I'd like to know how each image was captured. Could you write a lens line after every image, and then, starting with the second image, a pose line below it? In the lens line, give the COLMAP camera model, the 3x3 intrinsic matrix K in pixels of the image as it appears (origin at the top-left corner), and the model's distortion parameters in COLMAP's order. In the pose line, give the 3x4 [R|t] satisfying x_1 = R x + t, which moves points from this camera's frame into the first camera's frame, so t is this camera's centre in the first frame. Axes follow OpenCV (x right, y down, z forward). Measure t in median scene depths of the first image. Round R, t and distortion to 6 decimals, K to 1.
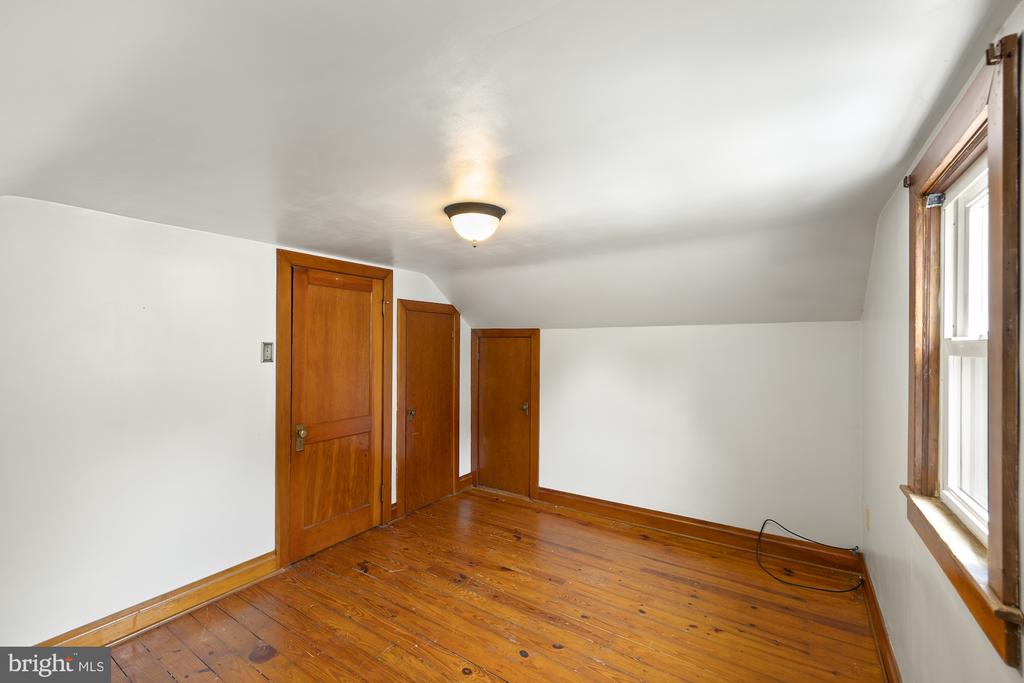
lens RADIAL K [[456.0, 0, 534.3], [0, 456.0, 345.4], [0, 0, 1]] dist [0.001571, 0.000332]
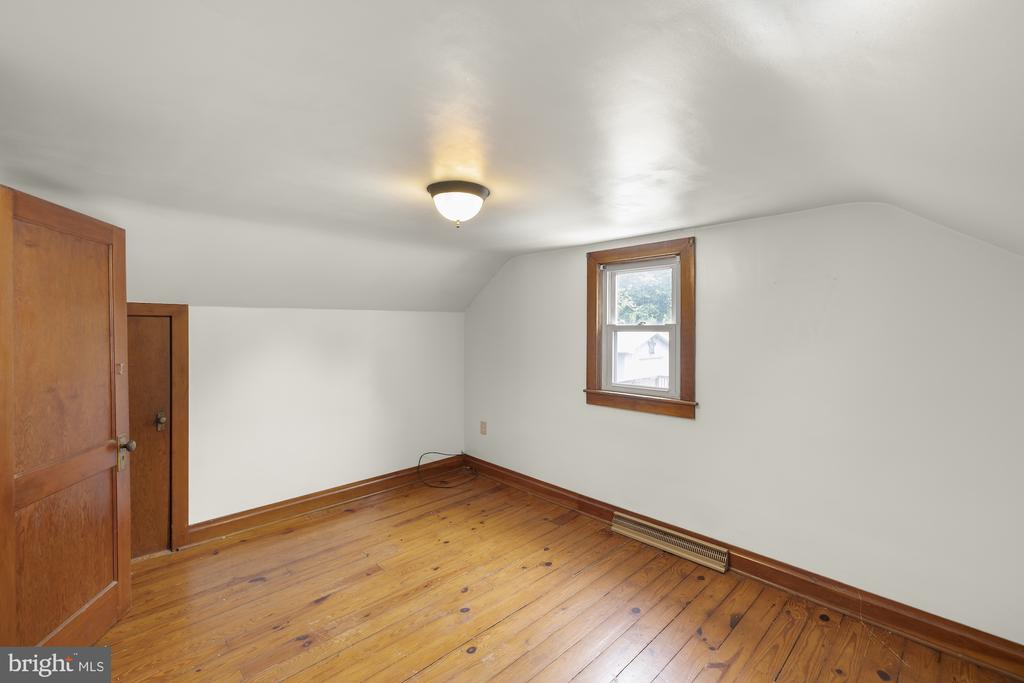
lens RADIAL K [[435.6, 0, 497.5], [0, 435.6, 335.2], [0, 0, 1]] dist [0.001788, 0.000502]
pose [[0.221896, -0.018401, 0.974897, -0.746677], [0.003678, 0.999831, 0.018034, 0.000054], [-0.975063, -0.000416, 0.221926, 0.512685]]
